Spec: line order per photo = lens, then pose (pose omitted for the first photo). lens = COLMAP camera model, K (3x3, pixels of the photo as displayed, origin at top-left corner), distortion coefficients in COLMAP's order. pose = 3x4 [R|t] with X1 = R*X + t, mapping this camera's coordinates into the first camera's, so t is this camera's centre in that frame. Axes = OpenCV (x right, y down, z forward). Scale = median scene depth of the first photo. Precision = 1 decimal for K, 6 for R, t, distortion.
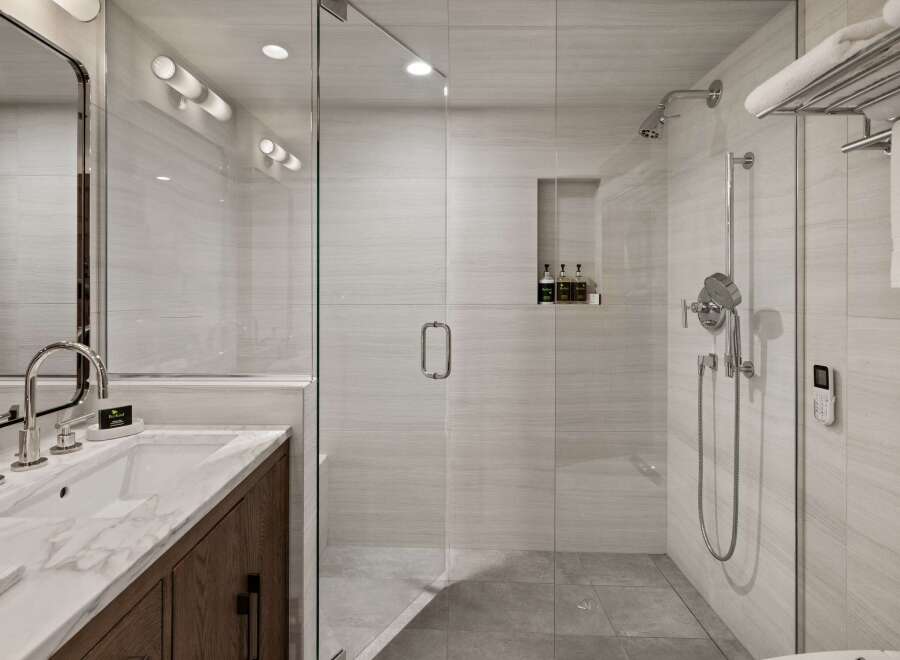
lens RADIAL K [[484.7, 0, 455.6], [0, 484.7, 301.0], [0, 0, 1]] dist [0.007212, 0.001133]
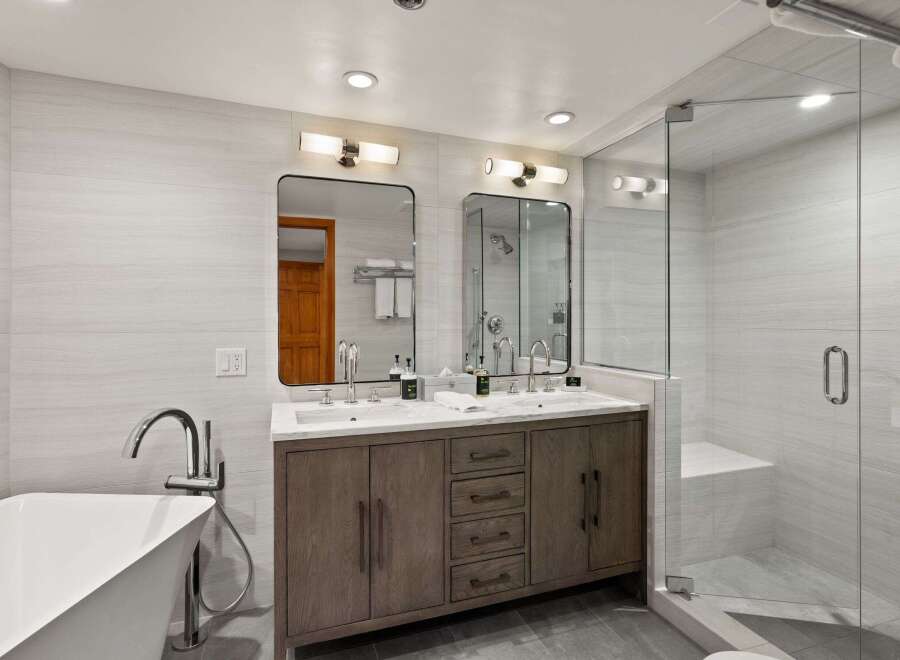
lens RADIAL K [[484.7, 0, 455.7], [0, 484.7, 327.2], [0, 0, 1]] dist [0.007212, 0.001133]
pose [[0.339456, 0.011025, -0.940557, 0.640314], [-0.012503, 0.999896, 0.007208, 0.005764], [0.940539, 0.009312, 0.339558, -0.077917]]
